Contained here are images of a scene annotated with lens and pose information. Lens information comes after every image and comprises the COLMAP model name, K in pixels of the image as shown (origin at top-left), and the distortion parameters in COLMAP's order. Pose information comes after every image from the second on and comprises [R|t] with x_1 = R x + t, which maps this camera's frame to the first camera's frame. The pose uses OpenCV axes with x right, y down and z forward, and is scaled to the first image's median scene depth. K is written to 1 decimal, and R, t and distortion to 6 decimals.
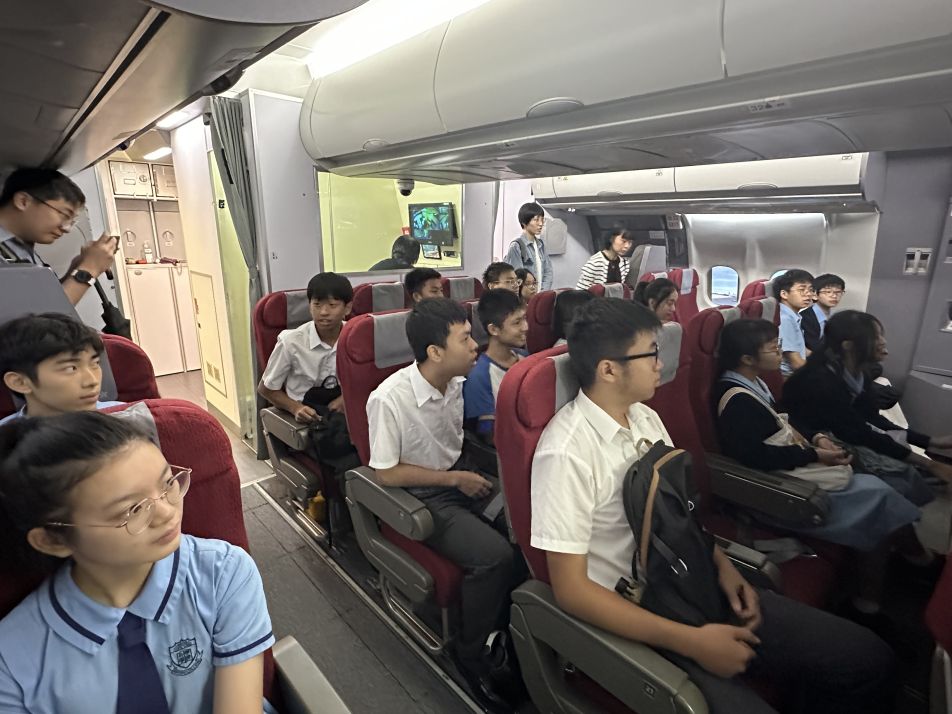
lens RADIAL K [[481.4, 0, 477.7], [0, 481.4, 361.0], [0, 0, 1]] dist [0.000586, -0.004183]
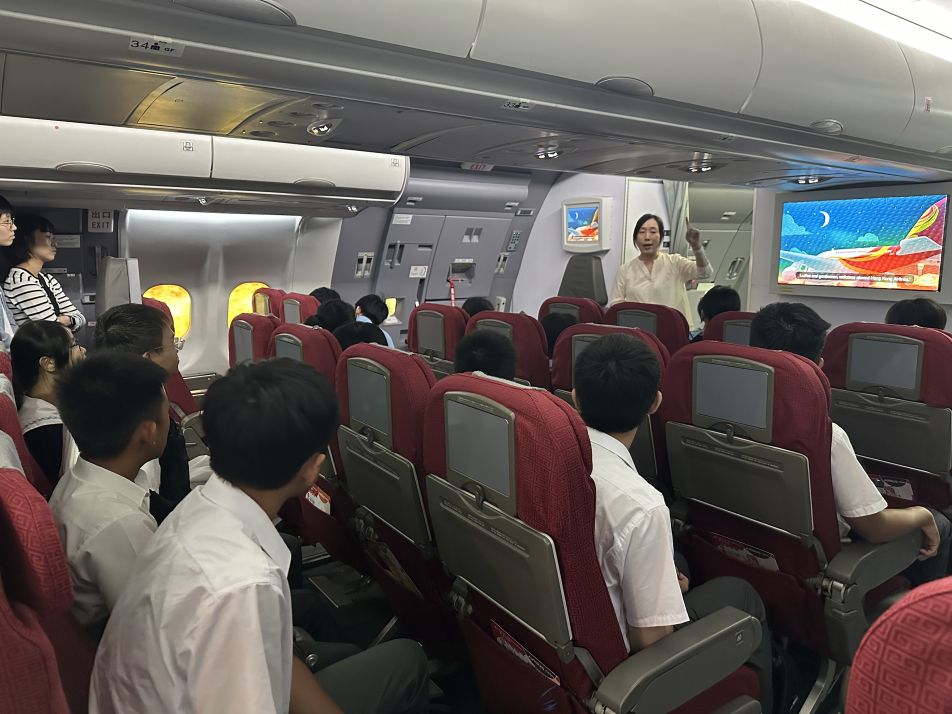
lens RADIAL K [[673.3, 0, 476.2], [0, 673.3, 353.6], [0, 0, 1]] dist [0.046297, -0.054295]
pose [[0.147526, -0.154683, 0.976888, -0.533803], [0.261078, 0.958753, 0.112384, -0.117354], [-0.953978, 0.238464, 0.181825, 0.516119]]
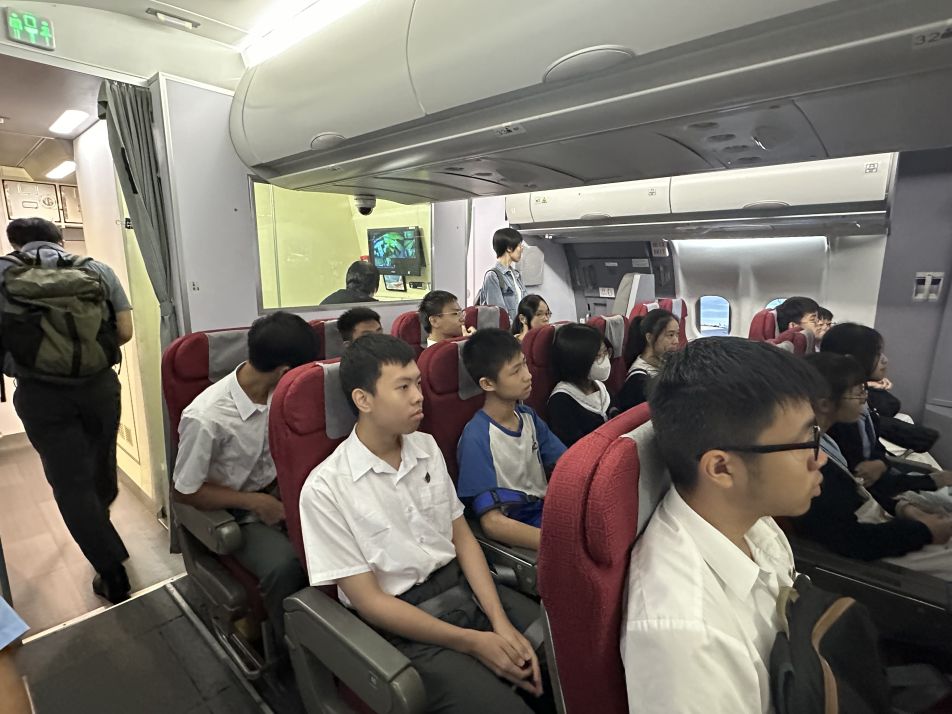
lens RADIAL K [[481.4, 0, 480.2], [0, 481.4, 361.2], [0, 0, 1]] dist [0.000586, -0.004183]
pose [[0.995558, -0.023746, 0.091104, -0.031313], [0.030178, 0.997098, -0.069886, -0.024570], [-0.089180, 0.072325, 0.993386, 0.161666]]
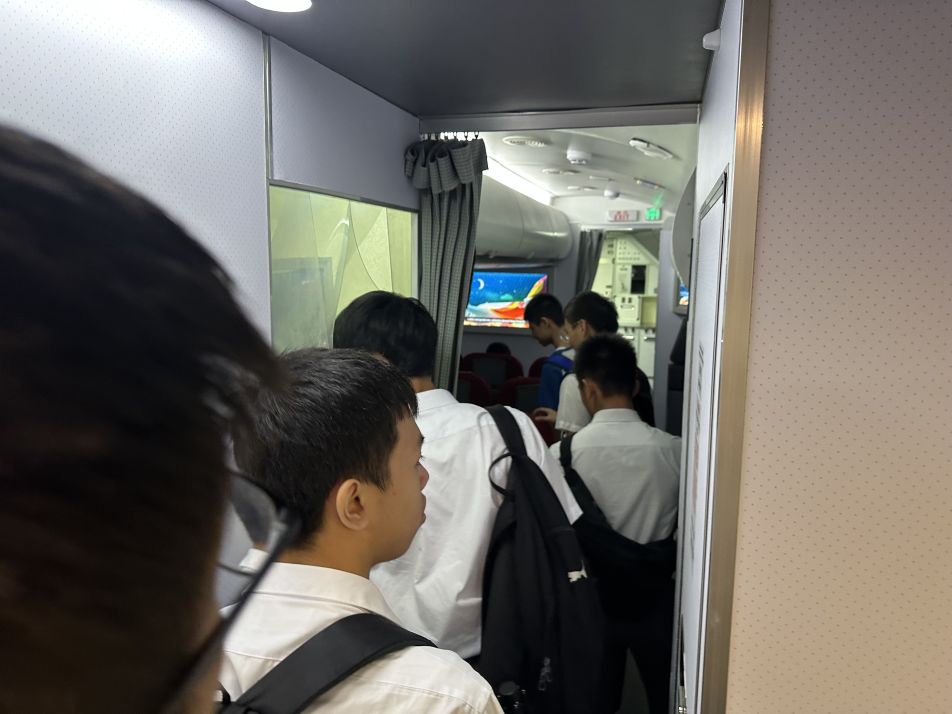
lens RADIAL K [[673.3, 0, 477.8], [0, 673.3, 355.0], [0, 0, 1]] dist [0.046297, -0.054295]
pose [[-0.508298, -0.140358, 0.849666, -0.855499], [0.205908, 0.938204, 0.278165, -0.383365], [-0.836203, 0.316344, -0.447986, 0.995005]]
